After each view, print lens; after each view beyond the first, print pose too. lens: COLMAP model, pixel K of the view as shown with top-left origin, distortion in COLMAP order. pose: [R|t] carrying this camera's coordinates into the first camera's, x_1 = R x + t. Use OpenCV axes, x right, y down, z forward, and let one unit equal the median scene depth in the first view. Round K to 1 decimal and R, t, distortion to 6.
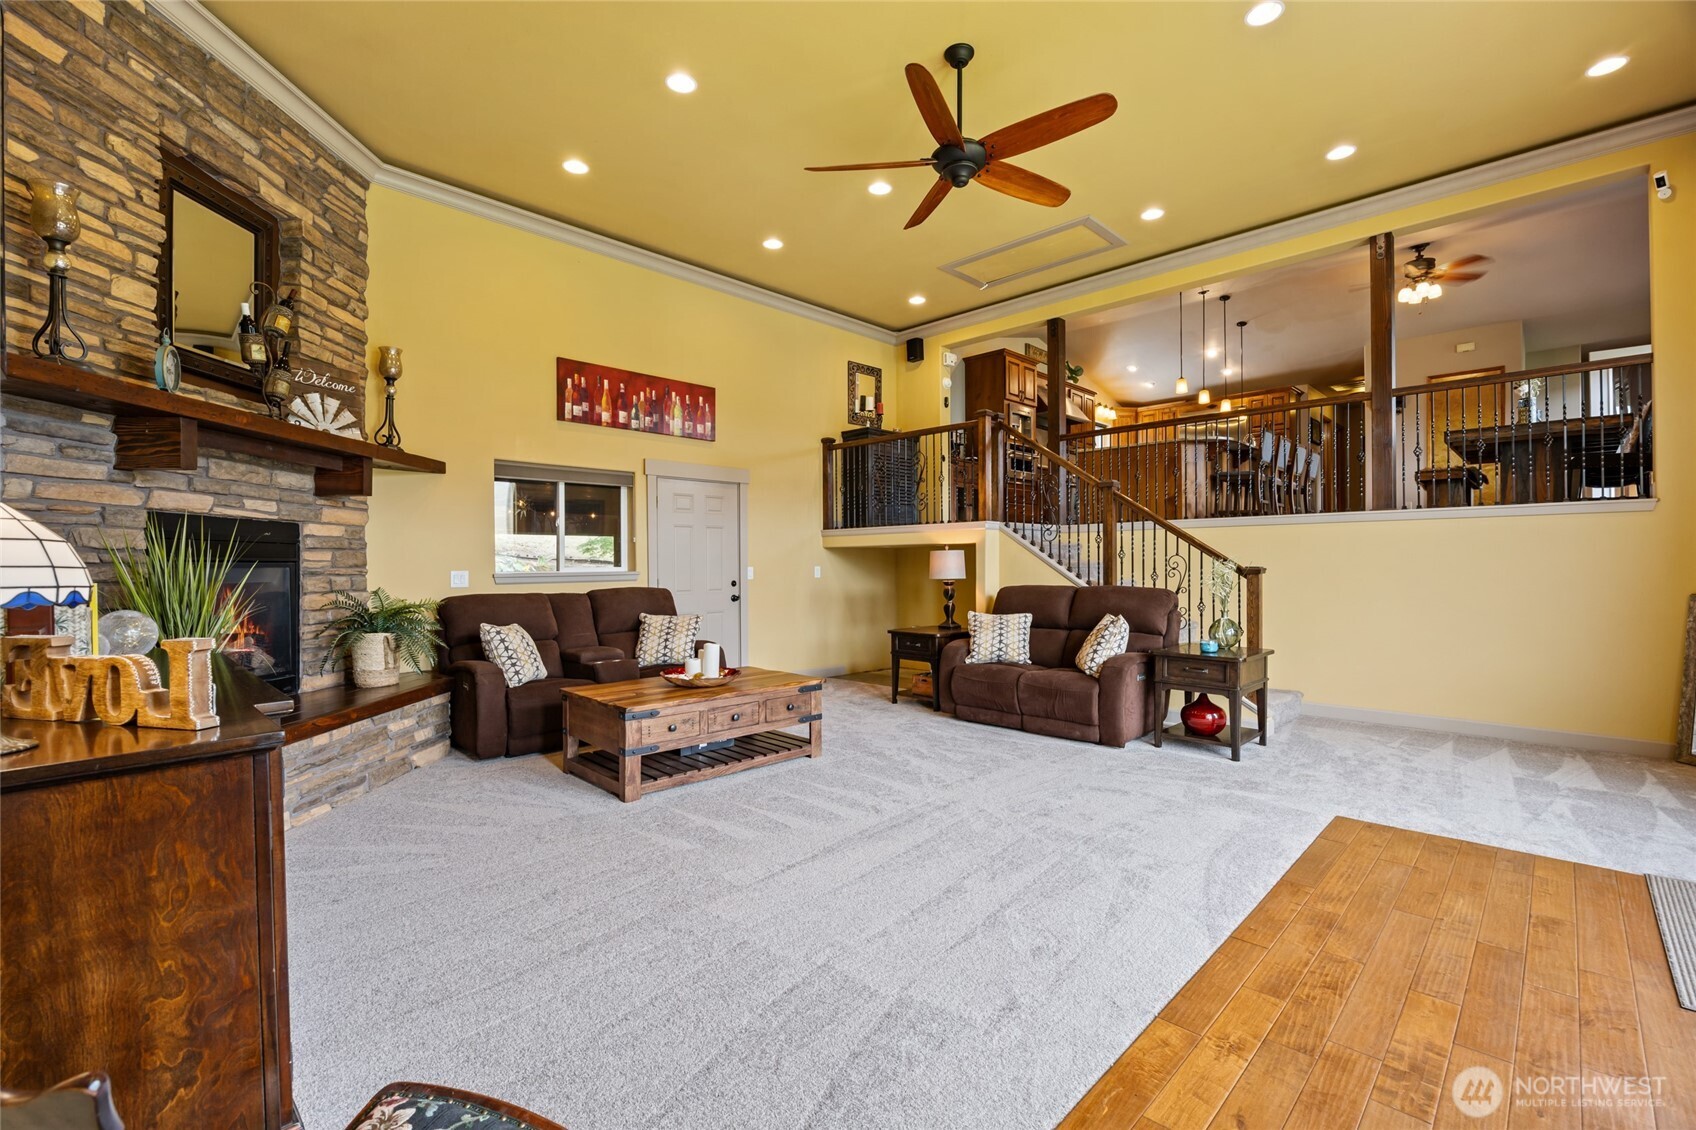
lens RADIAL K [[746.6, 0, 849.9], [0, 746.6, 565.4], [0, 0, 1]] dist [-0.015314, 0.000470]
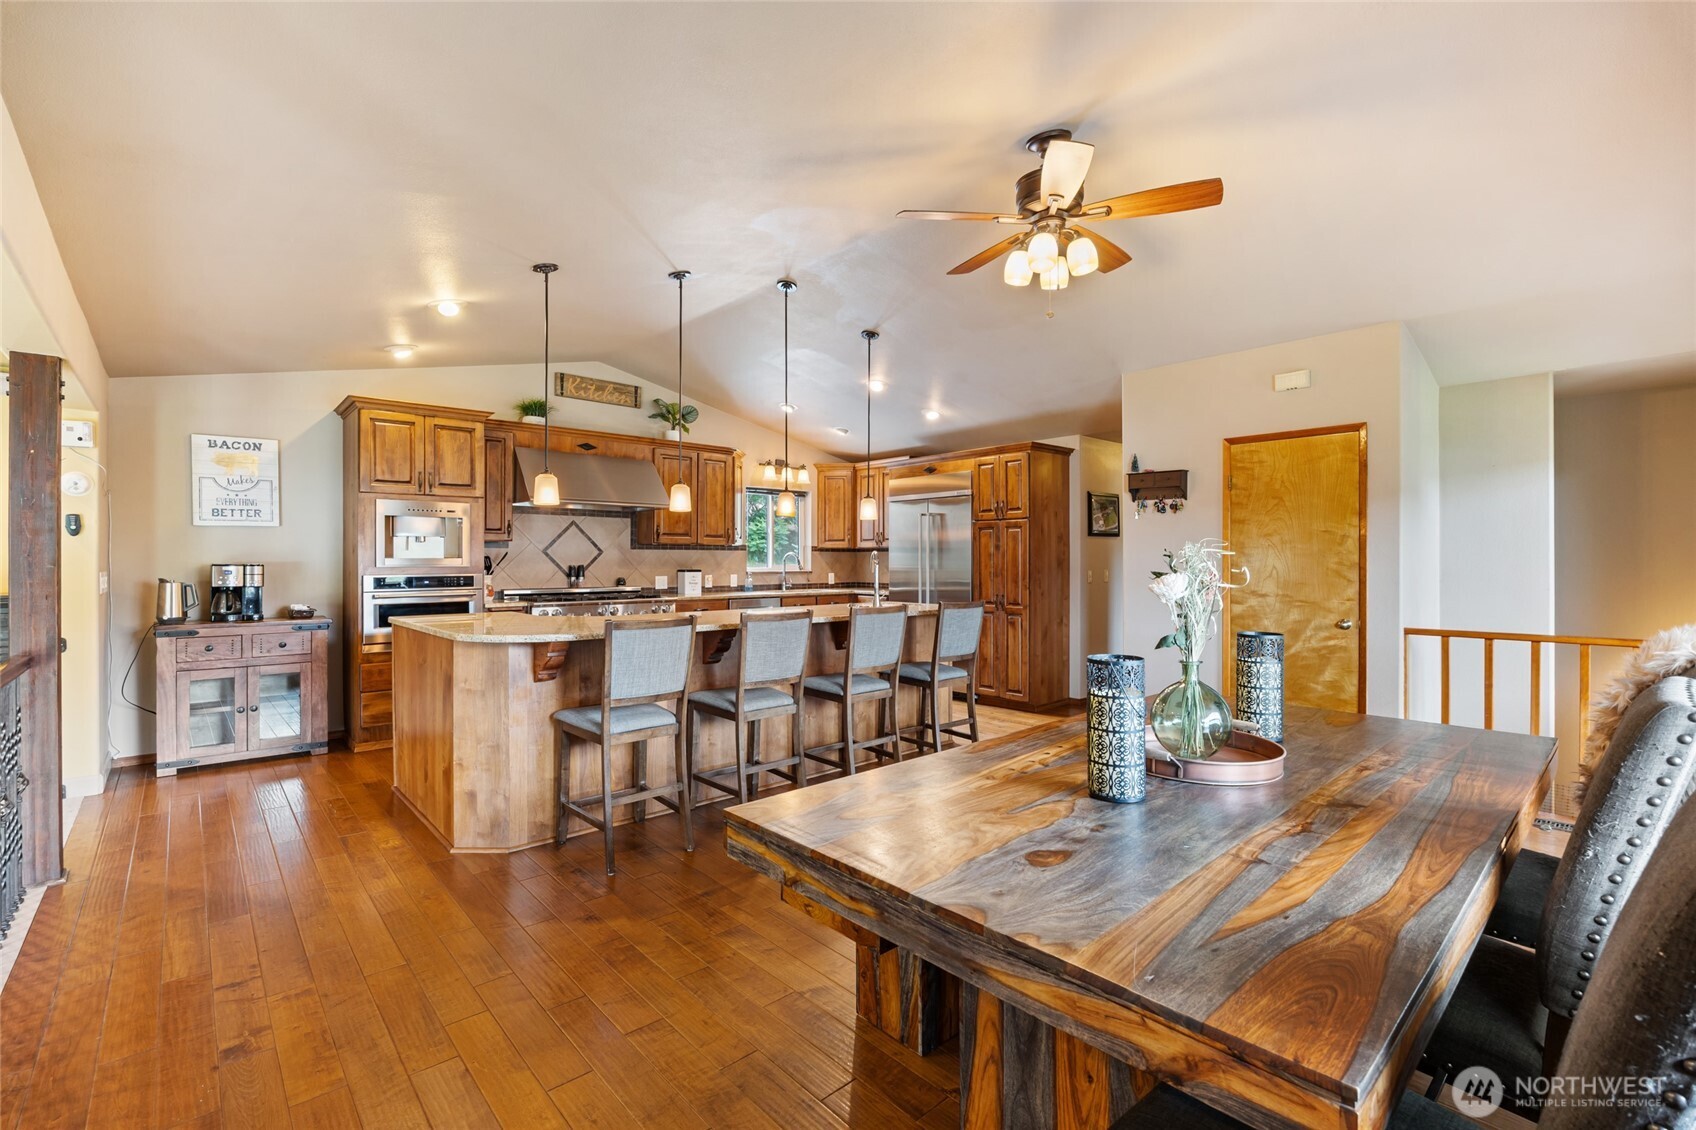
lens RADIAL K [[740.6, 0, 852.0], [0, 740.6, 567.0], [0, 0, 1]] dist [-0.015563, 0.000102]
pose [[0.998497, 0.006209, -0.054462, 1.107240], [-0.005780, 0.999951, 0.008026, -0.338882], [0.054509, -0.007700, 0.998484, 0.969717]]
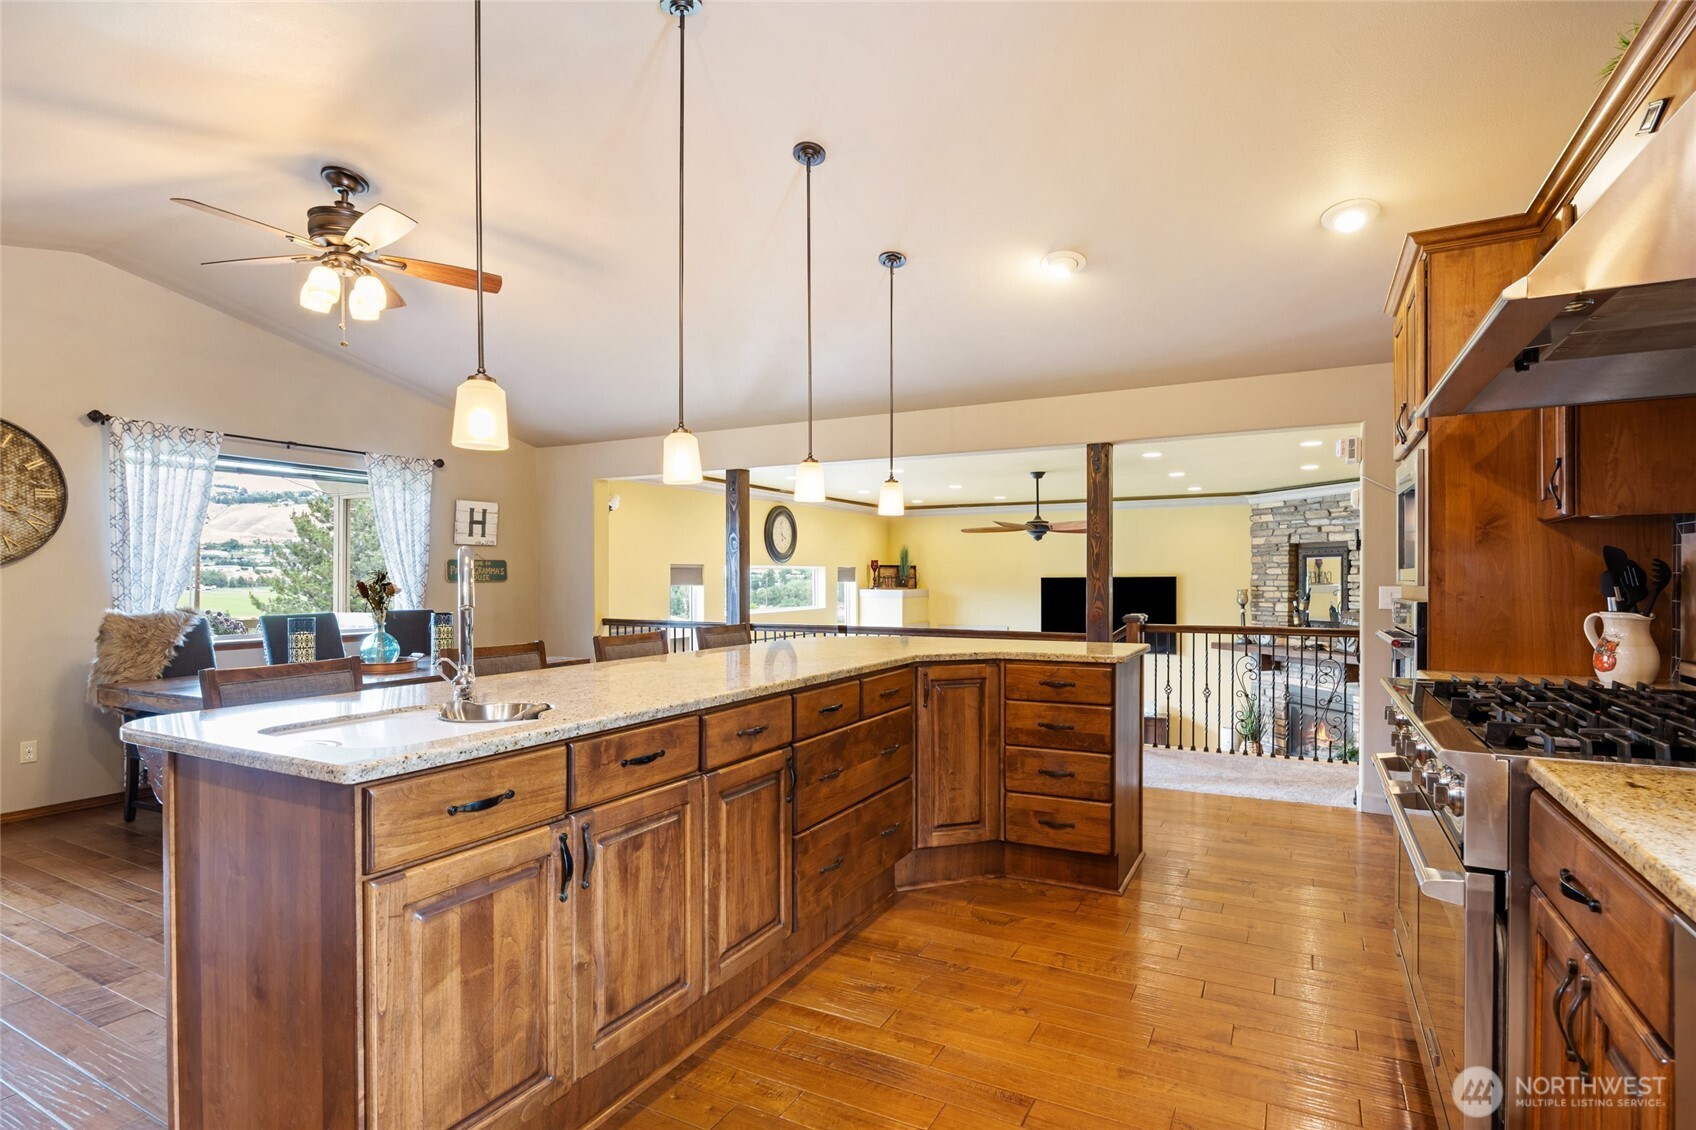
lens RADIAL K [[851.2, 0, 855.2], [0, 851.2, 587.6], [0, 0, 1]] dist [-0.000197, -0.000089]
pose [[-0.957706, 0.012109, -0.287493, 1.023744], [0.008927, 0.999884, 0.012375, -0.336910], [0.287609, 0.009285, -0.957703, 2.448539]]
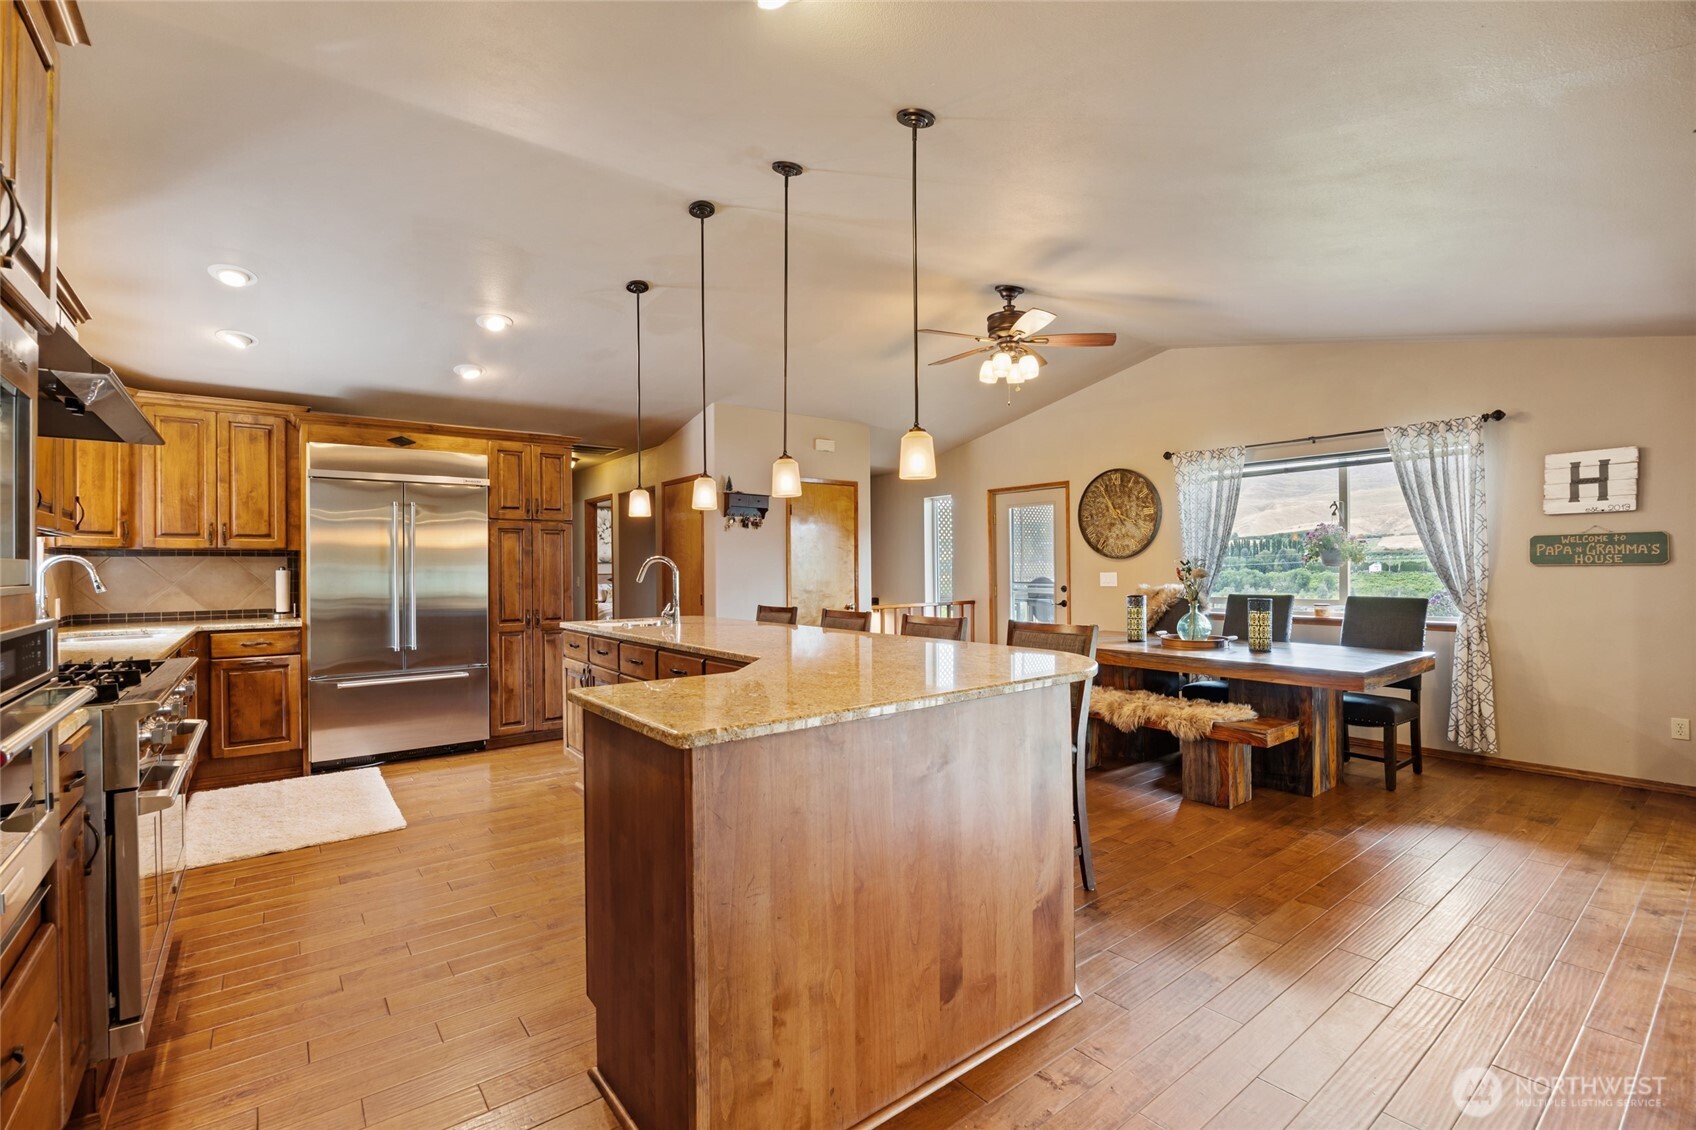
lens RADIAL K [[746.6, 0, 849.9], [0, 746.6, 565.4], [0, 0, 1]] dist [-0.015314, 0.000470]
pose [[0.128722, 0.007813, 0.991650, 0.266660], [0.008097, 0.999927, -0.008929, -0.333460], [-0.991648, 0.009178, 0.128650, 1.676462]]
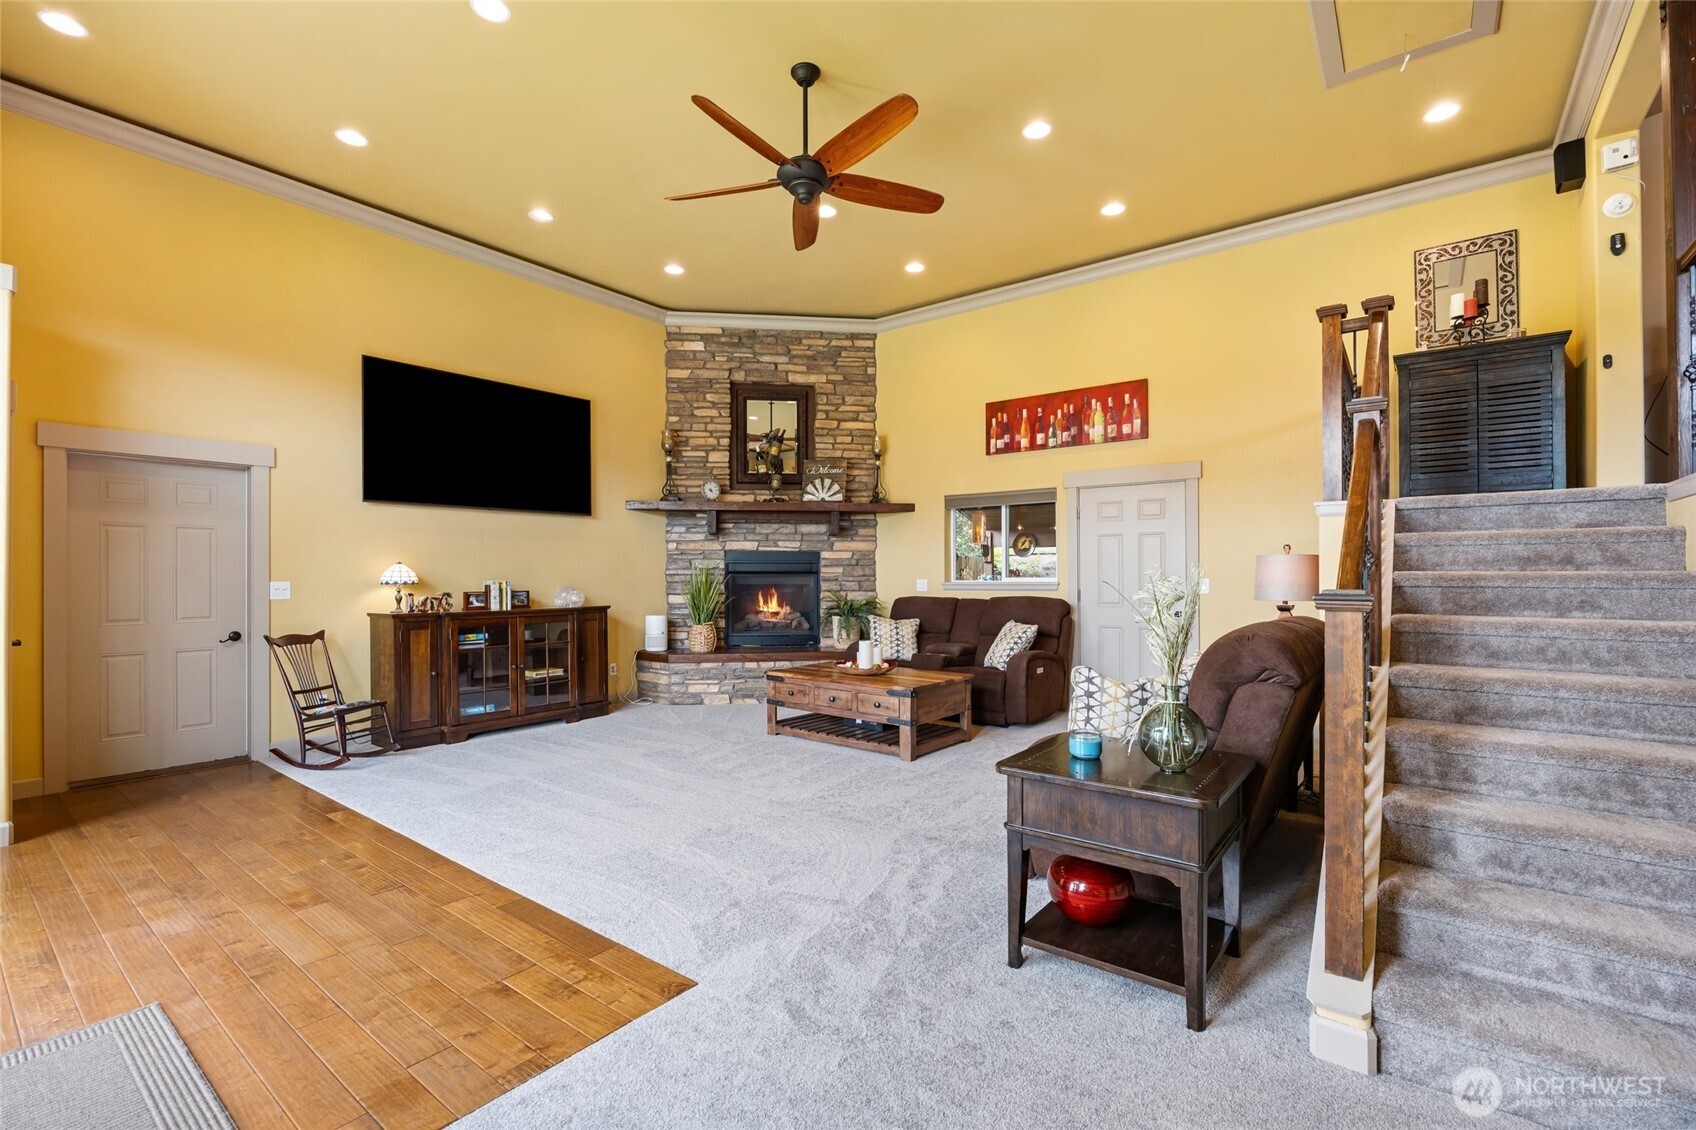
lens RADIAL K [[738.2, 0, 849.4], [0, 738.2, 574.8], [0, 0, 1]] dist [-0.014902, 0.000102]
pose [[0.120762, 0.004456, -0.992671, 0.921774], [0.001018, 0.999989, 0.004613, -0.008407], [0.992681, -0.001568, 0.120756, 0.756001]]
